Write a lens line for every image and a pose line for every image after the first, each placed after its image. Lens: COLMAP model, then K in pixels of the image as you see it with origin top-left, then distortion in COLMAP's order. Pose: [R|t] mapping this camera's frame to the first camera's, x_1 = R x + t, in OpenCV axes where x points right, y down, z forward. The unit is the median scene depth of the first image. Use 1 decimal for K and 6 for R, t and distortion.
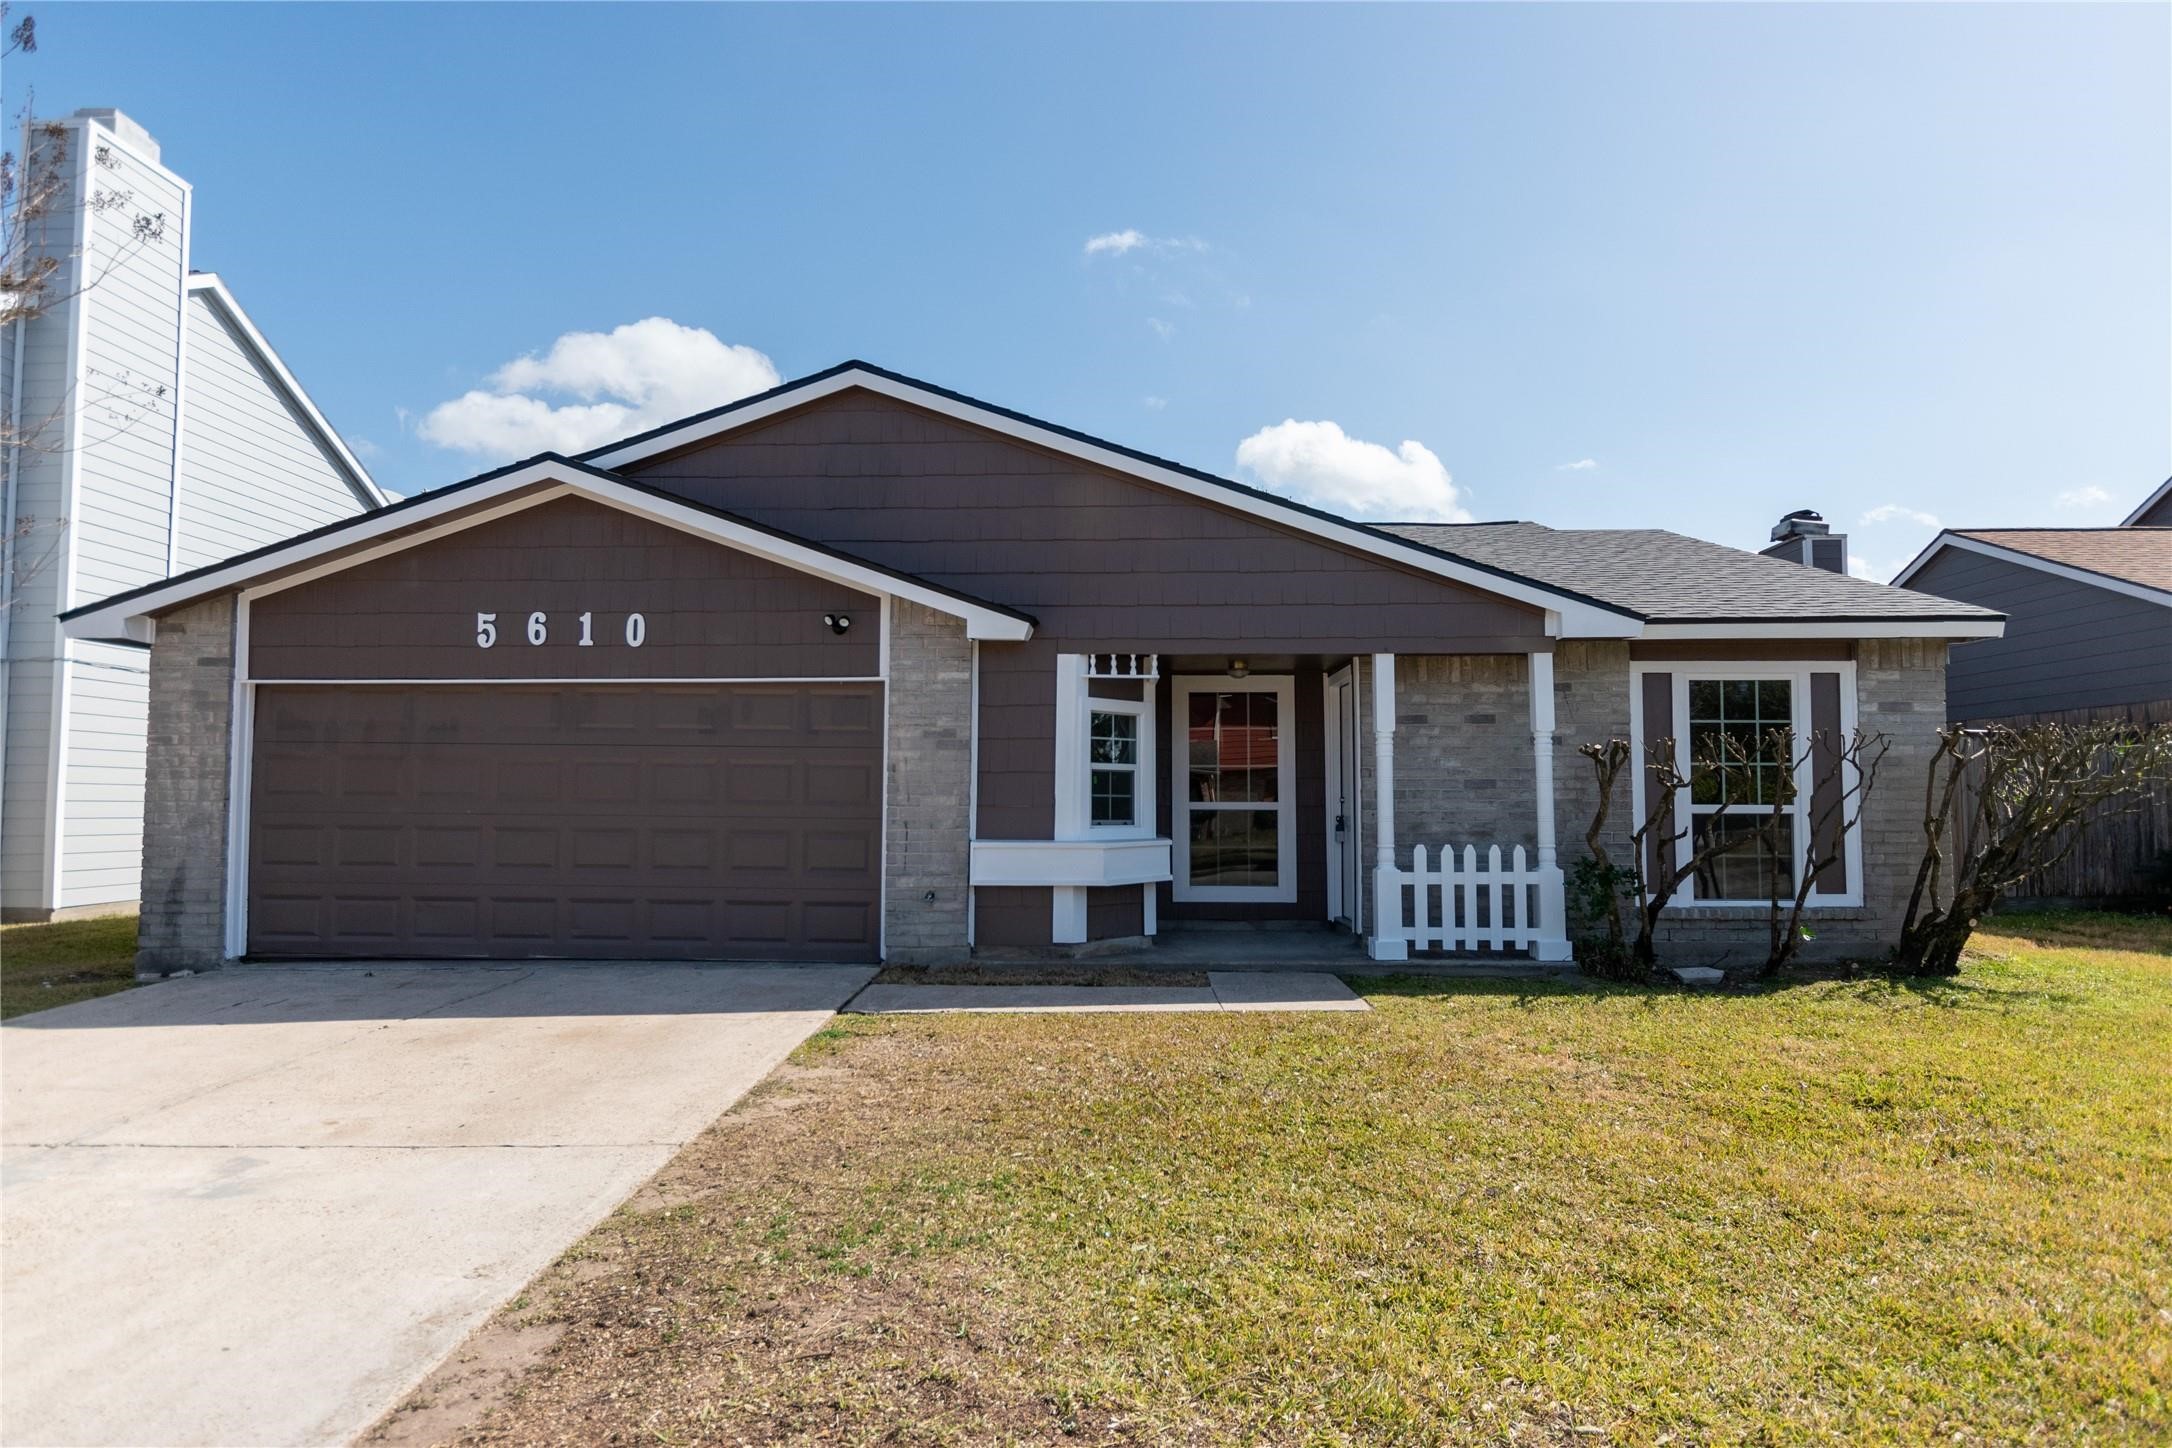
lens RADIAL K [[1249.4, 0, 1083.0], [0, 1249.4, 730.8], [0, 0, 1]] dist [-0.001529, 0.001316]
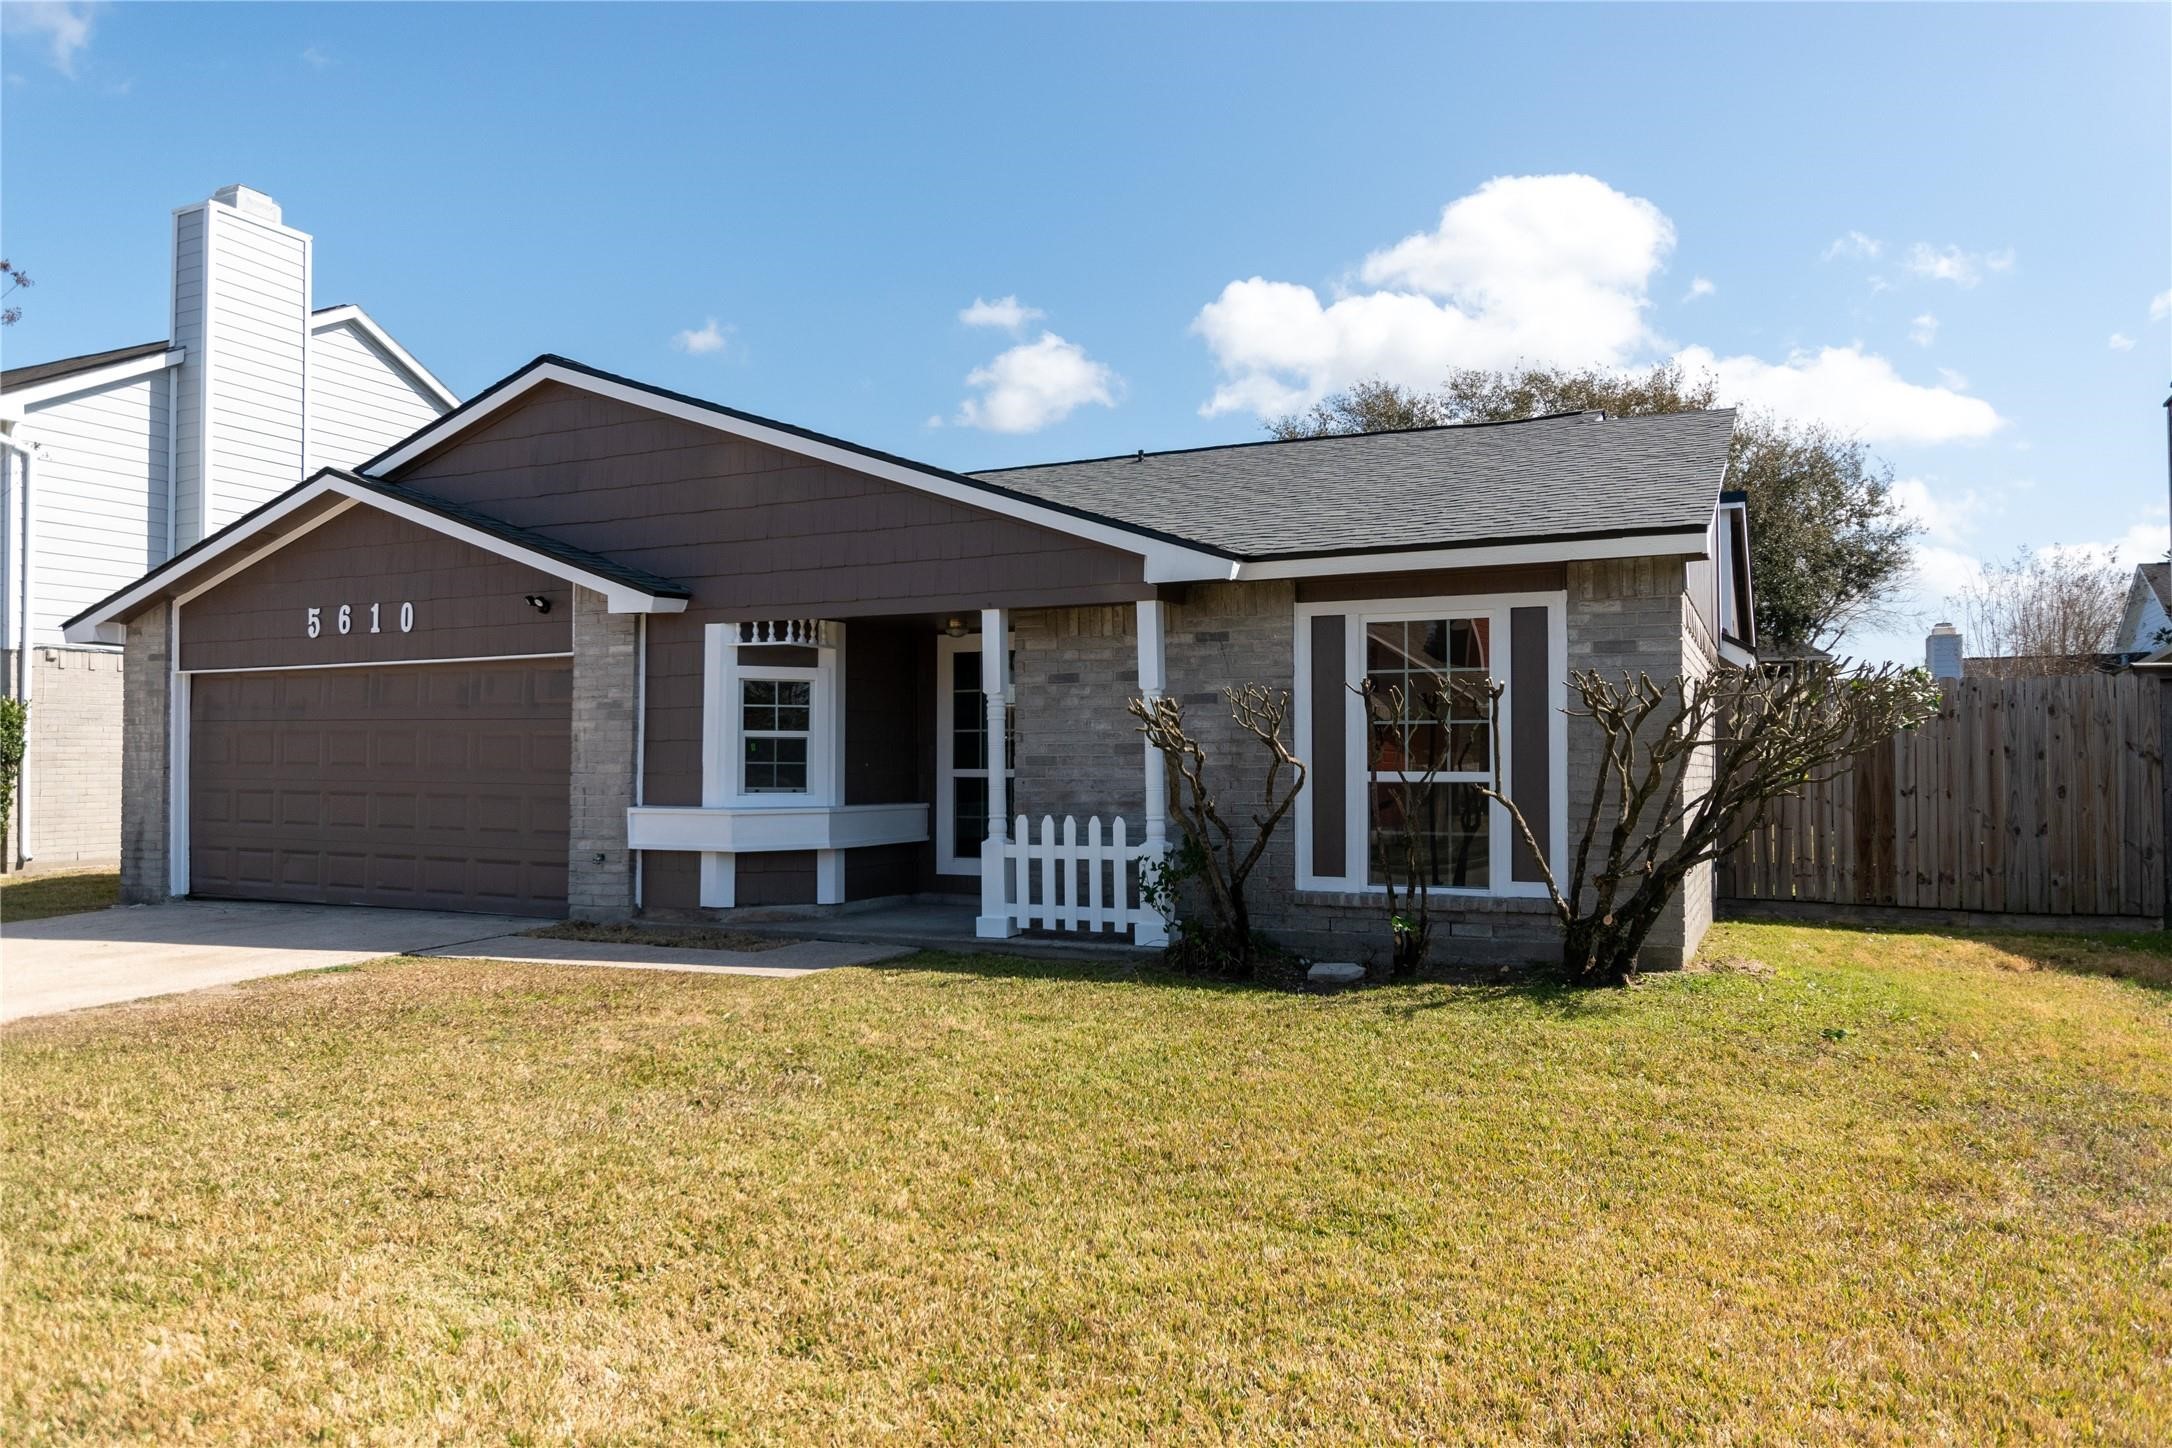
lens RADIAL K [[1513.1, 0, 1087.0], [0, 1513.1, 721.3], [0, 0, 1]] dist [-0.008024, 0.004173]
pose [[0.916214, -0.014099, -0.400442, 0.749689], [0.024182, 0.999505, 0.020139, 0.000484], [0.399959, -0.028135, 0.916101, -0.004863]]
